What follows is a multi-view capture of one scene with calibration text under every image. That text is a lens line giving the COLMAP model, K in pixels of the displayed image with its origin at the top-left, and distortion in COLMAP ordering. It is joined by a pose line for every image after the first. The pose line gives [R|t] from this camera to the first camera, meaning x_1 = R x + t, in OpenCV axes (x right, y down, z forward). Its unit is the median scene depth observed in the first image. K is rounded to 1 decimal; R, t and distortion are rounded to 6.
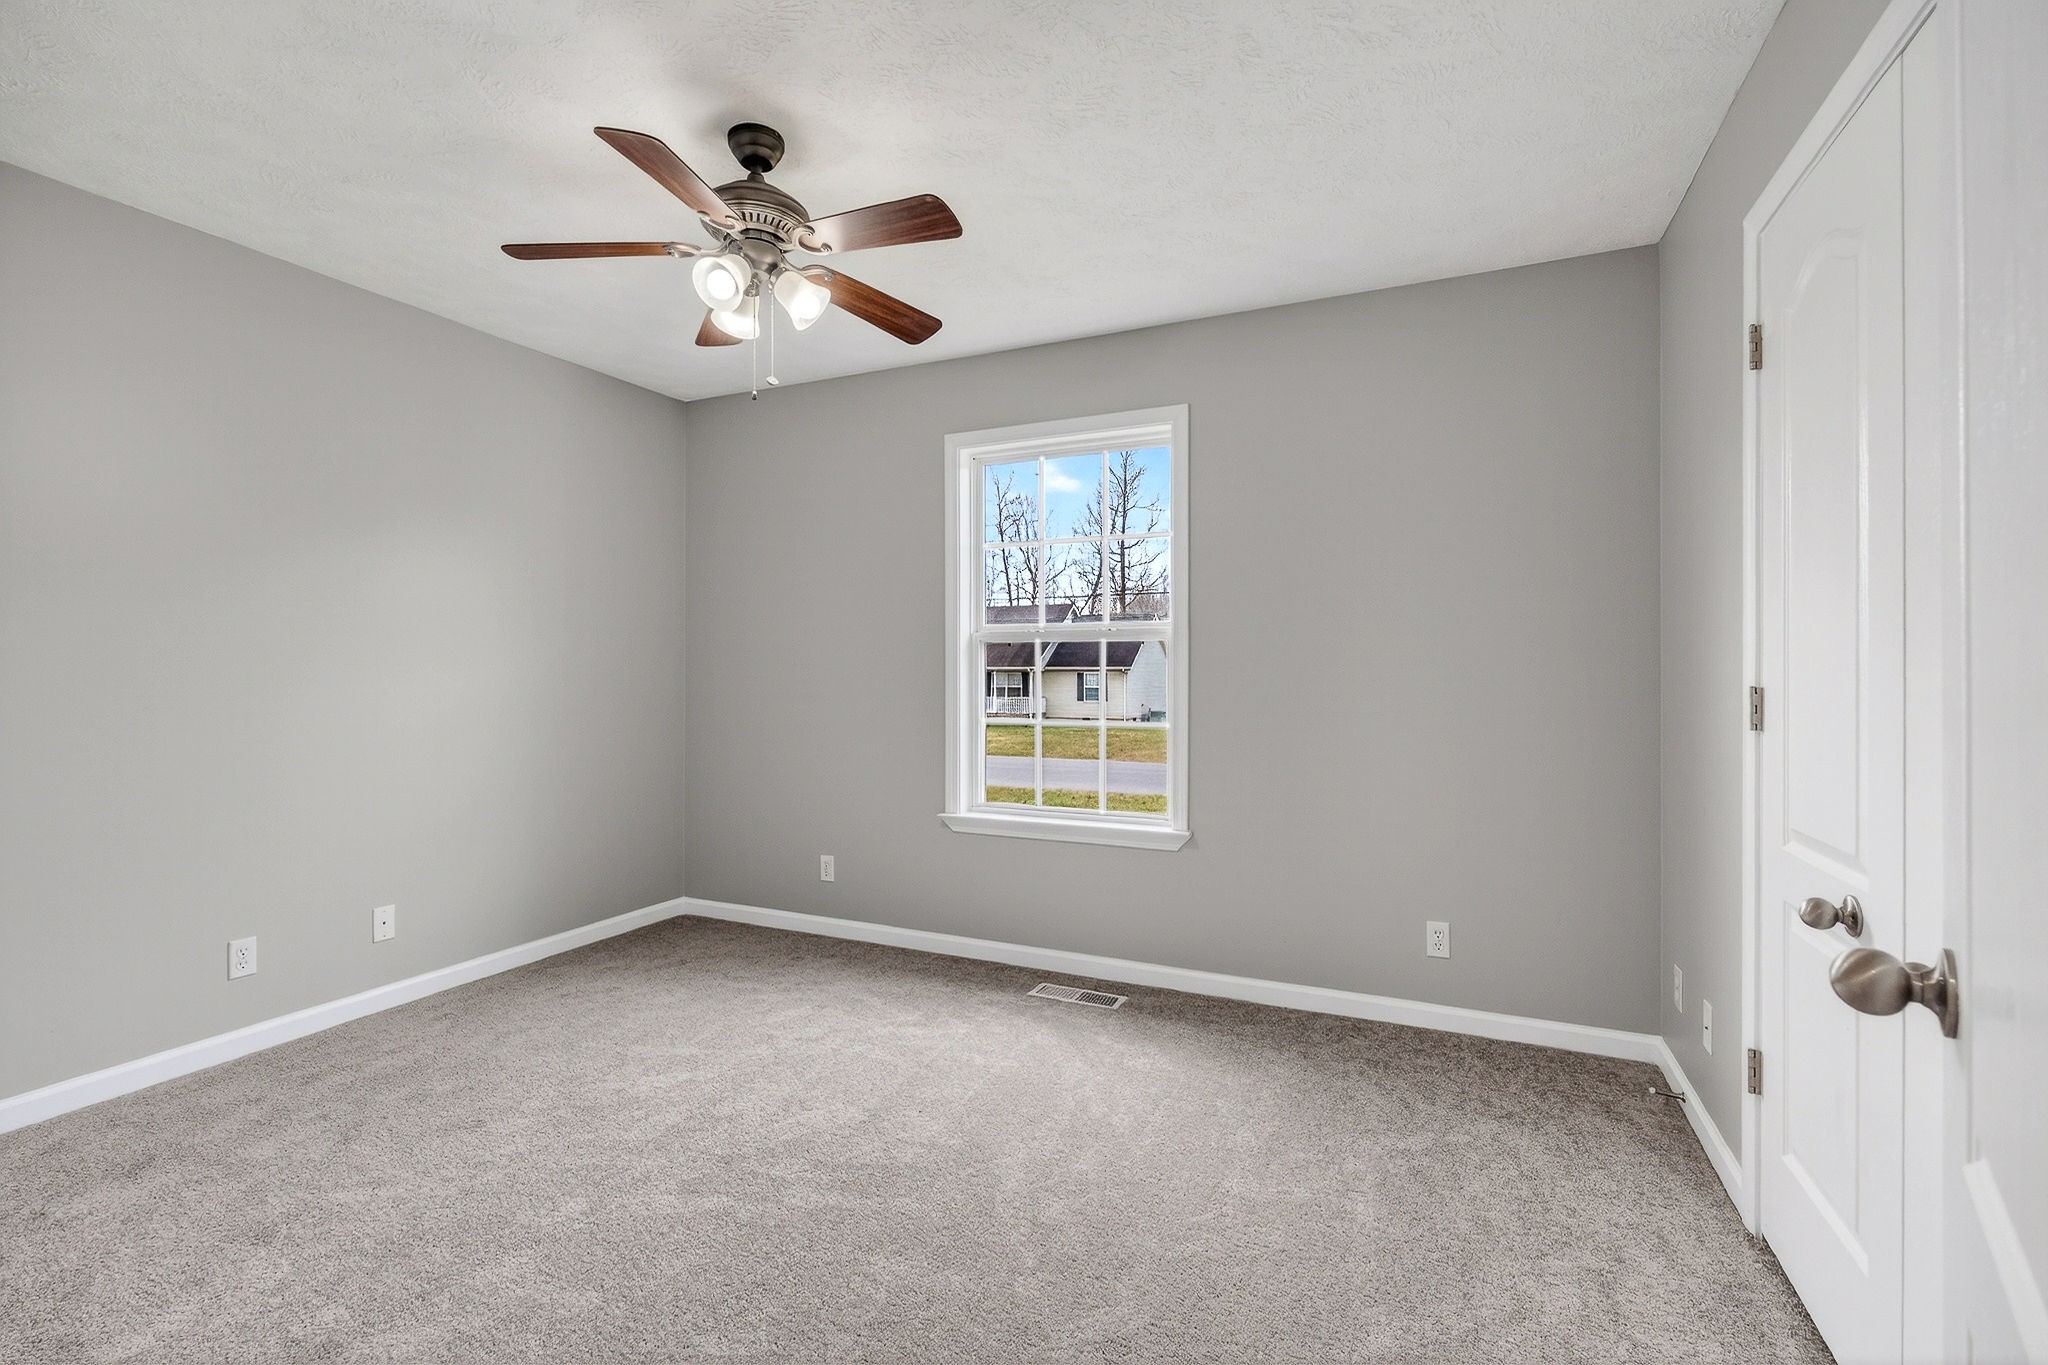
lens RADIAL K [[895.0, 0, 1024.0], [0, 895.0, 682.5], [0, 0, 1]] dist [-0.034358, 0.000194]
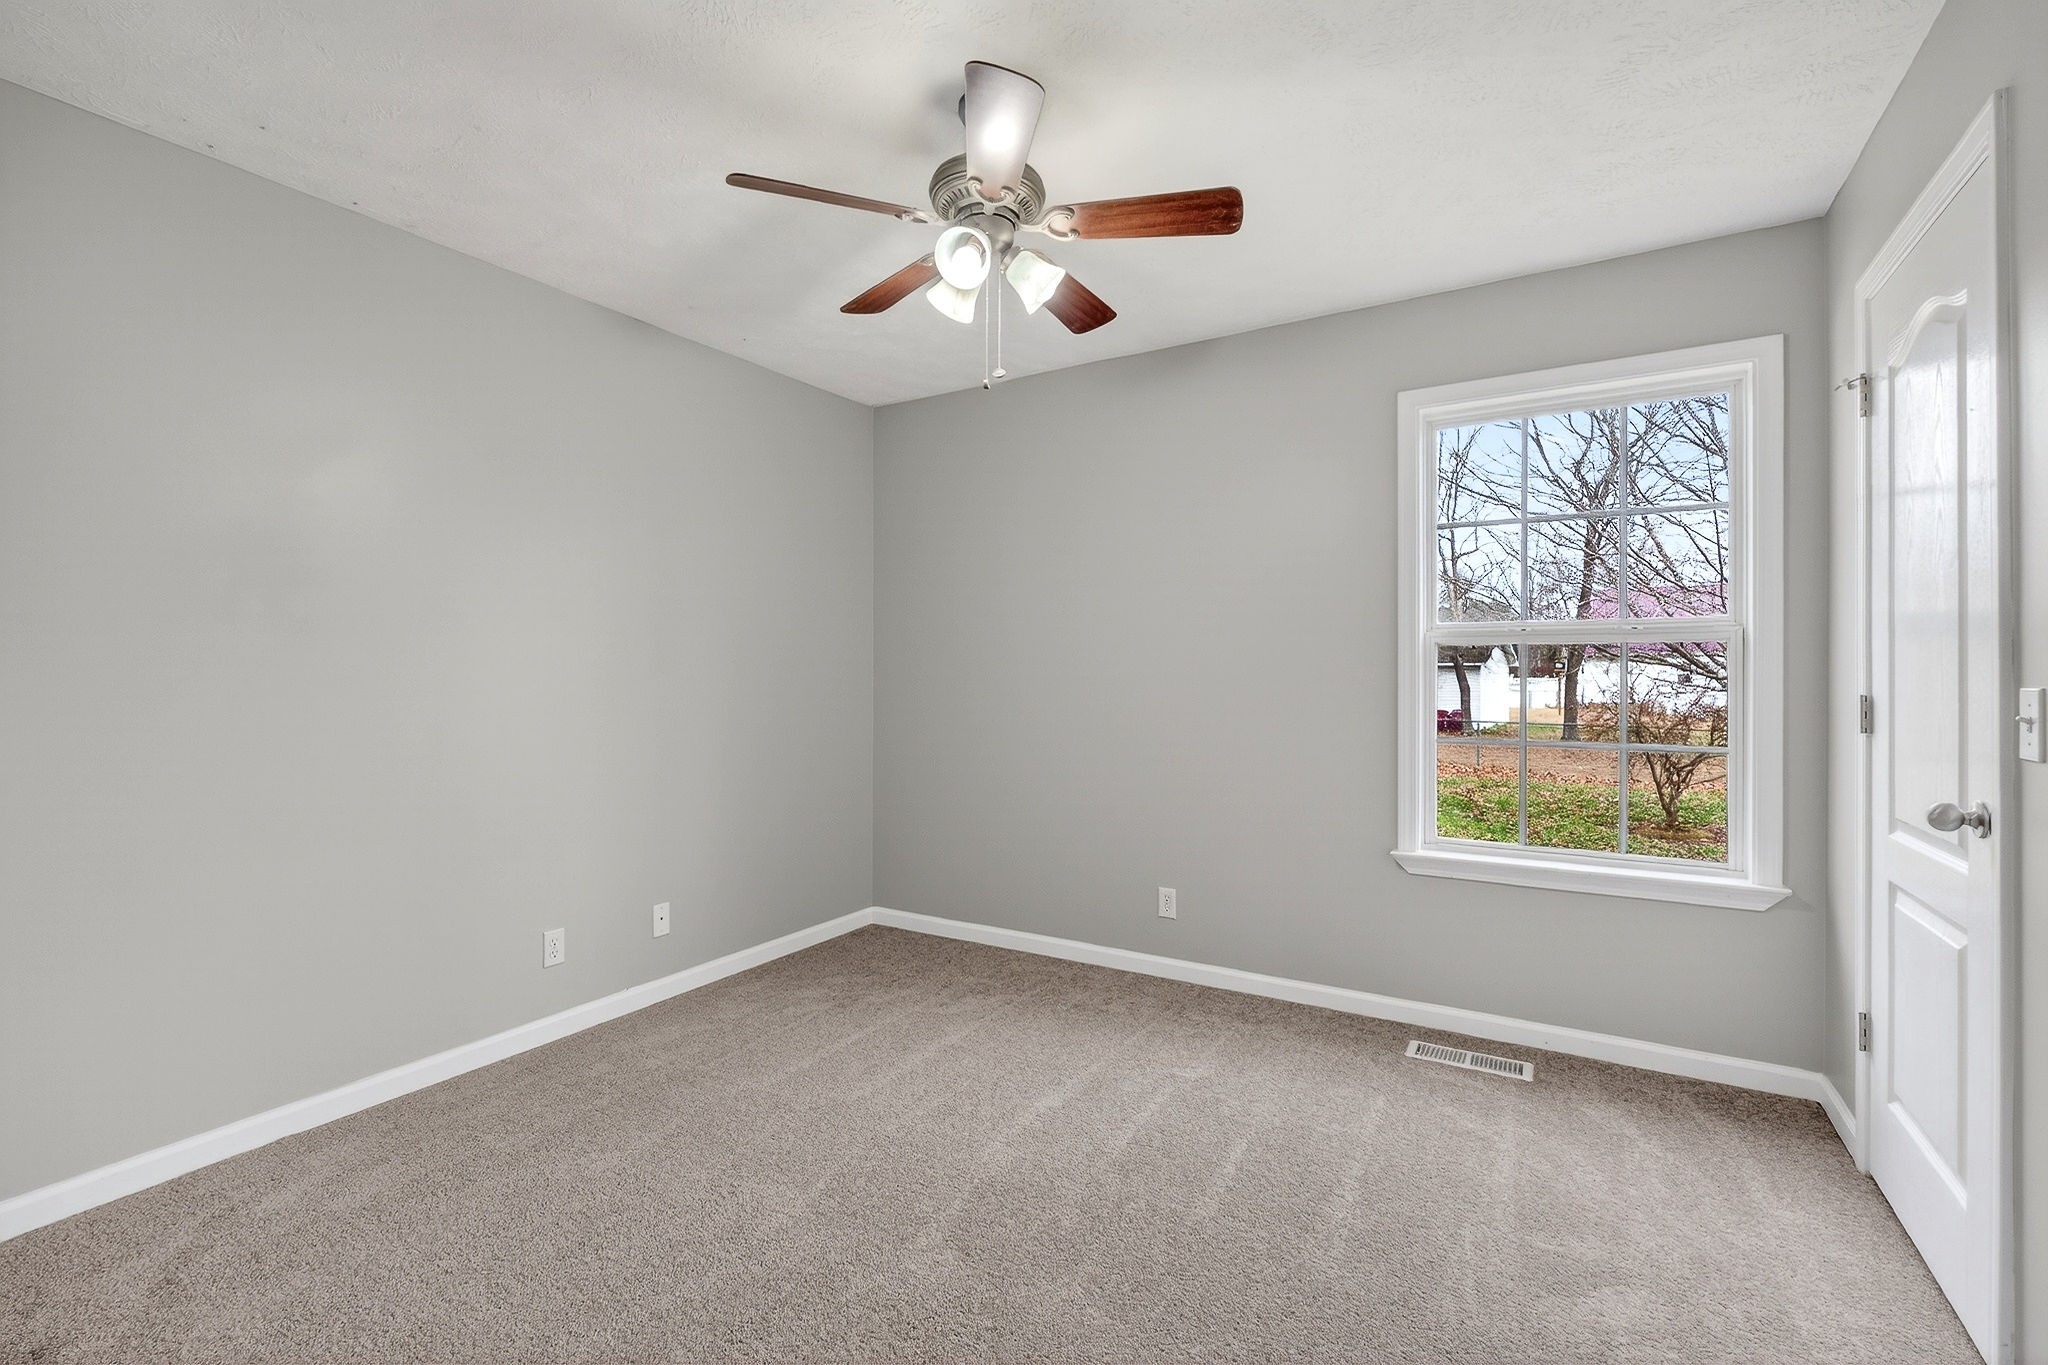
lens RADIAL K [[895.0, 0, 1024.0], [0, 895.0, 682.5], [0, 0, 1]] dist [-0.034358, 0.000194]
pose [[0.993037, 0.002446, -0.117778, -0.255254], [-0.002868, 0.999990, -0.003407, -0.004278], [0.117769, 0.003721, 0.993034, 0.109500]]
